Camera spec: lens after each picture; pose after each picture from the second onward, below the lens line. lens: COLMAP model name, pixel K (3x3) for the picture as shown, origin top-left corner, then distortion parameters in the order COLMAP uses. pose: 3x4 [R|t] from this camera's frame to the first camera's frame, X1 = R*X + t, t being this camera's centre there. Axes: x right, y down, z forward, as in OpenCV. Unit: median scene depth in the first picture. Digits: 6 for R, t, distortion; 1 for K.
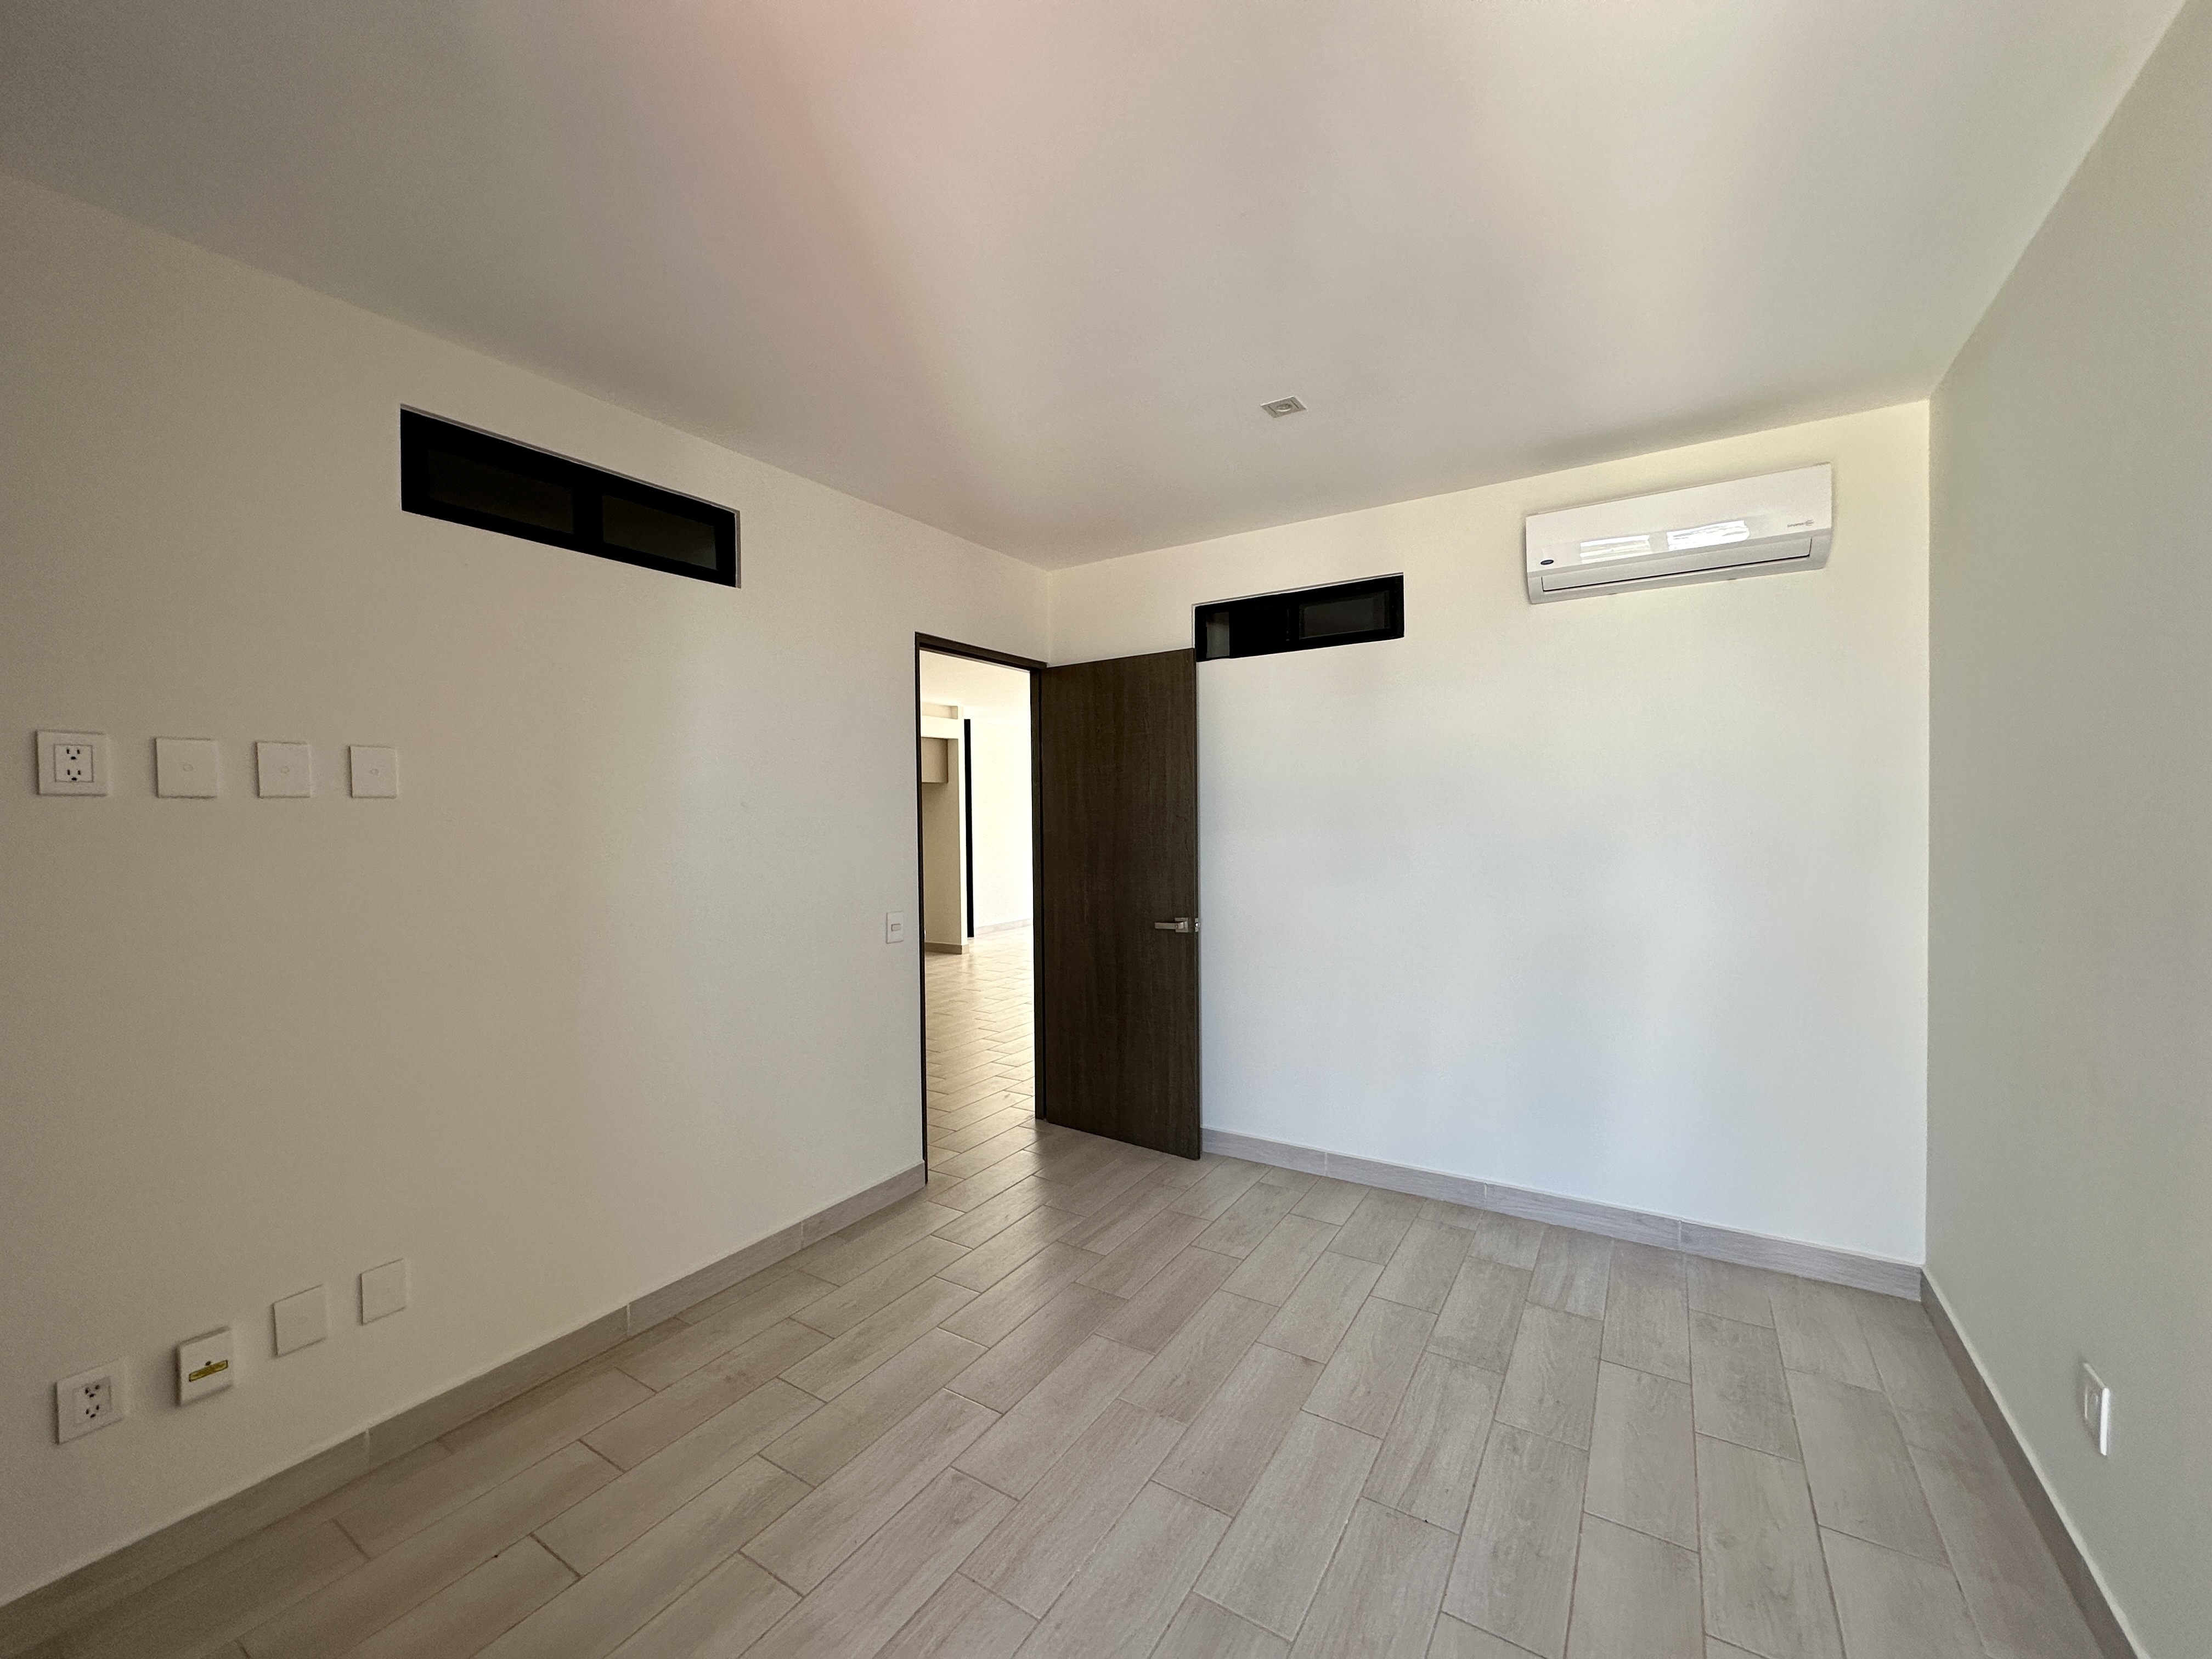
lens RADIAL K [[888.4, 0, 1105.4], [0, 888.4, 822.2], [0, 0, 1]] dist [0.002079, 0.000253]
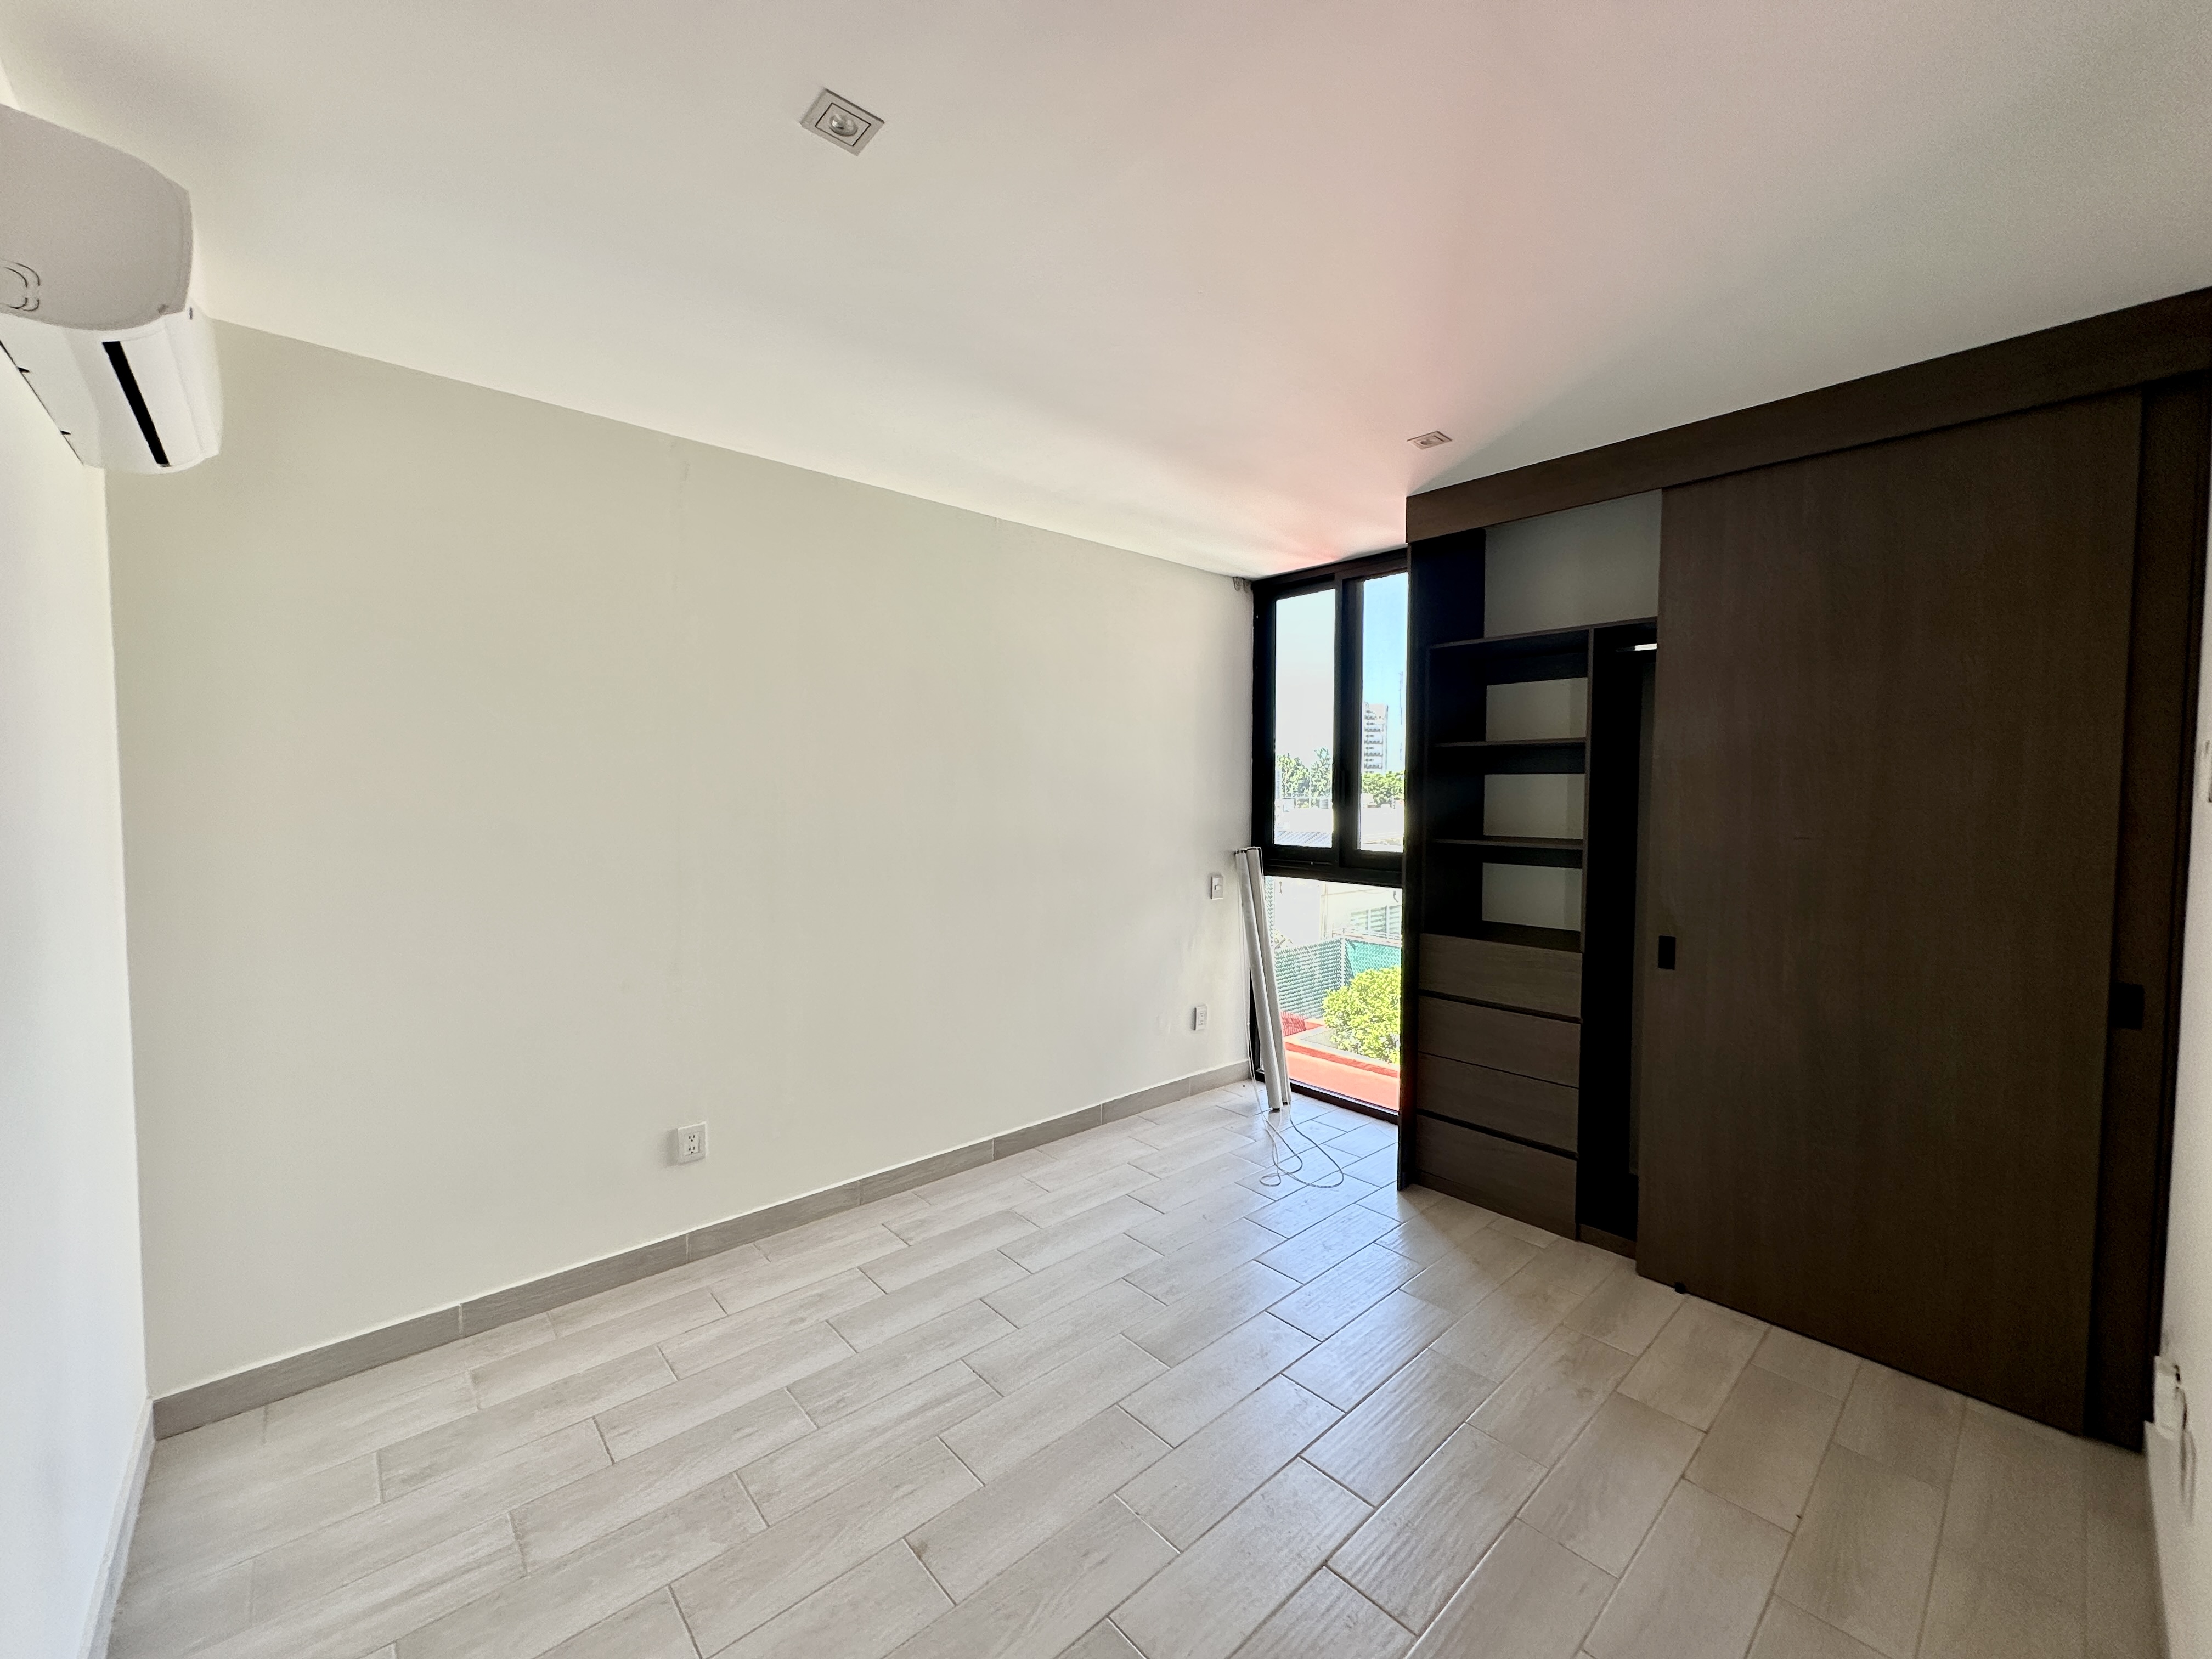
lens RADIAL K [[888.4, 0, 1106.6], [0, 888.4, 830.2], [0, 0, 1]] dist [0.002079, 0.000253]
pose [[-0.963230, -0.003847, 0.268652, -0.141070], [0.010399, 0.998614, 0.051585, -0.049626], [-0.268478, 0.052482, -0.961855, 1.825018]]
